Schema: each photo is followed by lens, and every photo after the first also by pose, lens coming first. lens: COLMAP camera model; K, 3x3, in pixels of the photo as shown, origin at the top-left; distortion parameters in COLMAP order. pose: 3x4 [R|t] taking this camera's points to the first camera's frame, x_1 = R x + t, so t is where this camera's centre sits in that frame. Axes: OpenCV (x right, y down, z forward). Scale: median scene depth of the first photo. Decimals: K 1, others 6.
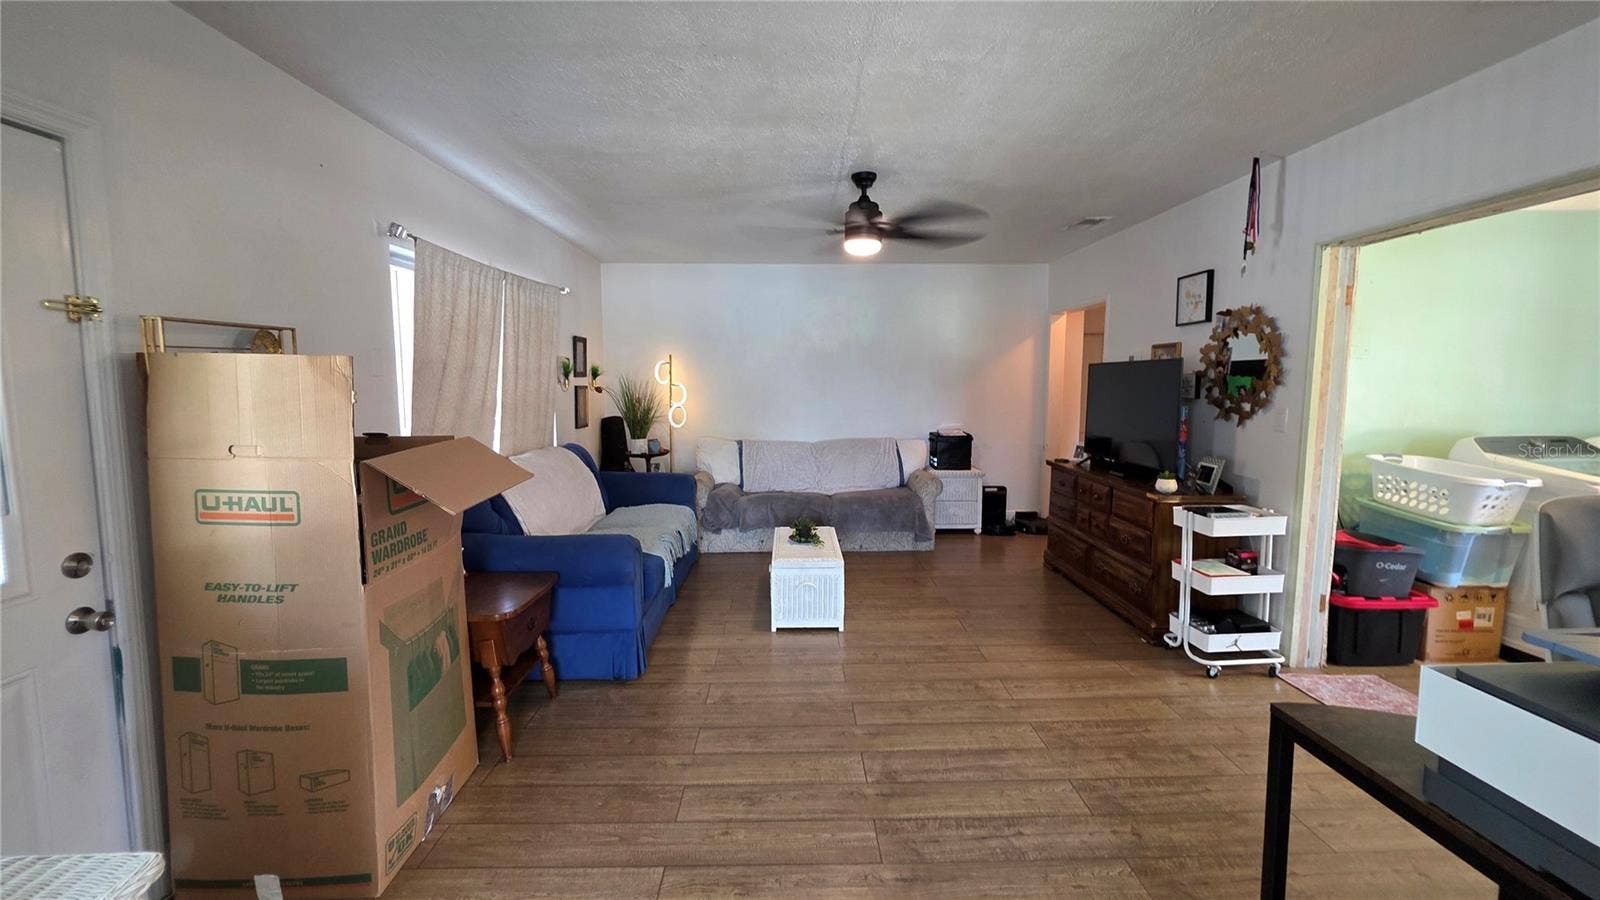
lens RADIAL K [[651.3, 0, 799.4], [0, 651.3, 442.0], [0, 0, 1]] dist [0.002684, 0.000062]
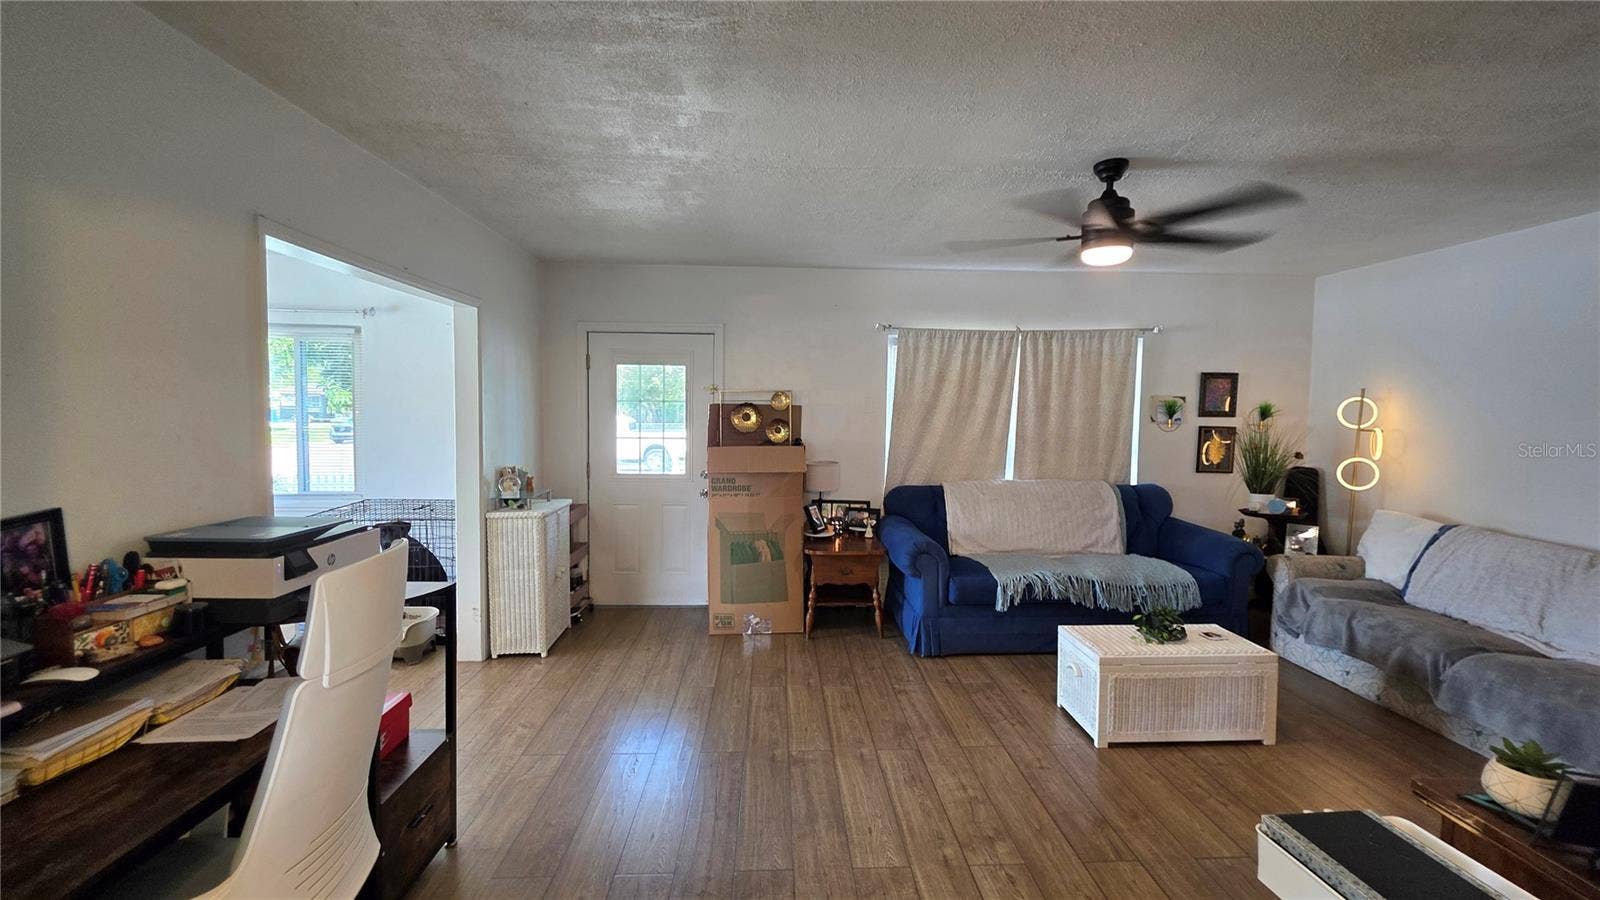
lens RADIAL K [[651.3, 0, 799.4], [0, 651.3, 442.0], [0, 0, 1]] dist [0.002684, 0.000062]
pose [[0.008826, 0.056208, -0.998380, 1.021579], [-0.108975, 0.992526, 0.054915, -0.092993], [0.994005, 0.108314, 0.014885, 0.746789]]
